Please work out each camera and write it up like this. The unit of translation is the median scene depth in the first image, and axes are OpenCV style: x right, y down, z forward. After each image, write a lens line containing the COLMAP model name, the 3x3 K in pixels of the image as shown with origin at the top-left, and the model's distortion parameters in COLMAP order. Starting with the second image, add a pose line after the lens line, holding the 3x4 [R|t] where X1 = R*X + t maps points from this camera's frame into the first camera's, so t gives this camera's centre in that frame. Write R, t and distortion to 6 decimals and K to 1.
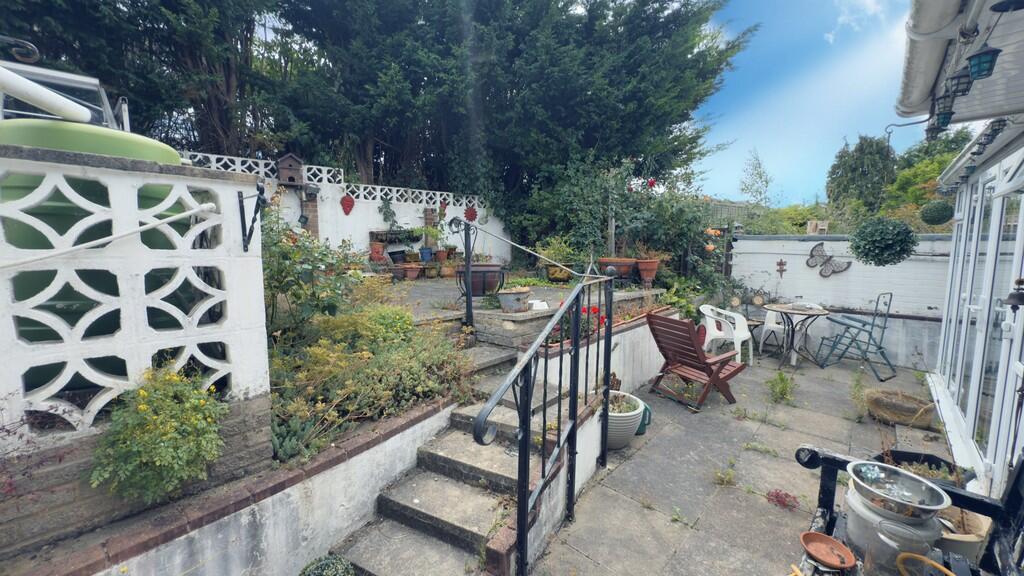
lens RADIAL K [[410.2, 0, 516.5], [0, 410.2, 282.8], [0, 0, 1]] dist [0.000846, -0.000451]
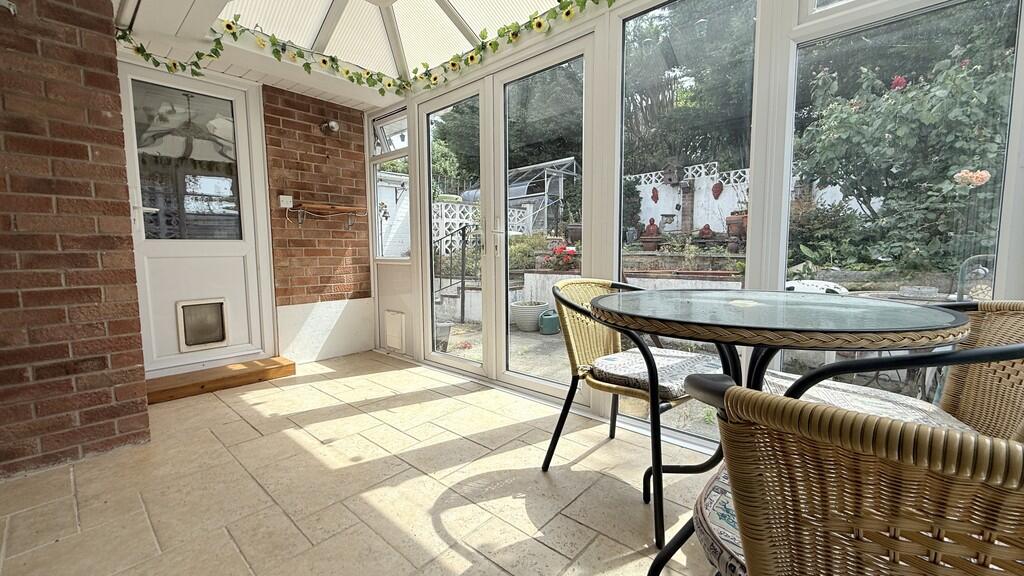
lens RADIAL K [[410.2, 0, 508.5], [0, 410.2, 288.6], [0, 0, 1]] dist [0.000846, -0.000451]
pose [[-0.005447, 0.095442, -0.995420, 0.815753], [-0.094890, 0.990894, 0.095527, 0.039386], [0.995473, 0.094976, 0.003659, 0.397420]]
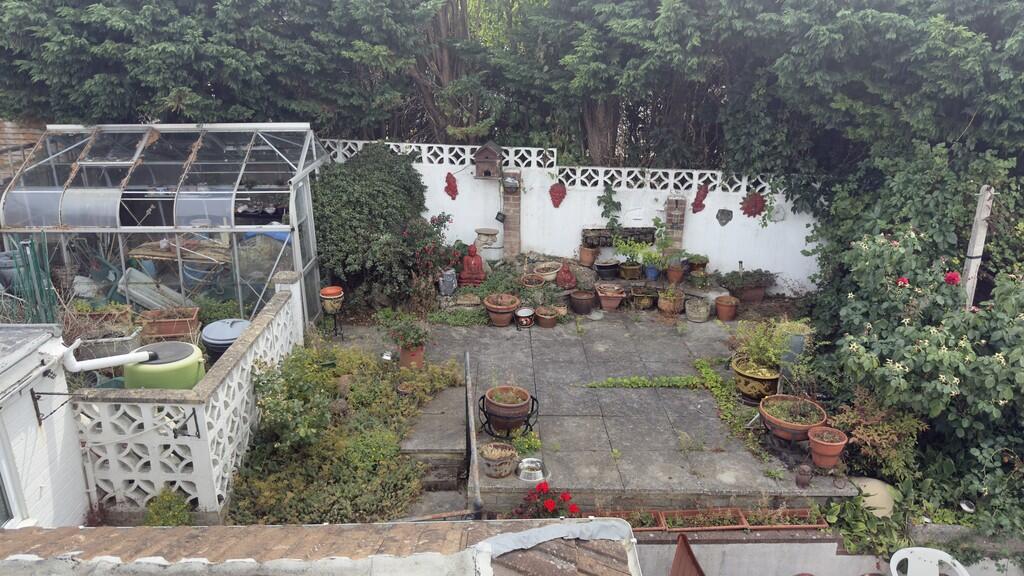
lens RADIAL K [[721.6, 0, 504.1], [0, 721.6, 290.4], [0, 0, 1]] dist [0.106527, 0.001029]
pose [[0.672902, 0.250001, -0.696205, 0.510442], [-0.076216, 0.959582, 0.270913, -0.372206], [0.735795, -0.129236, 0.664759, -0.011199]]
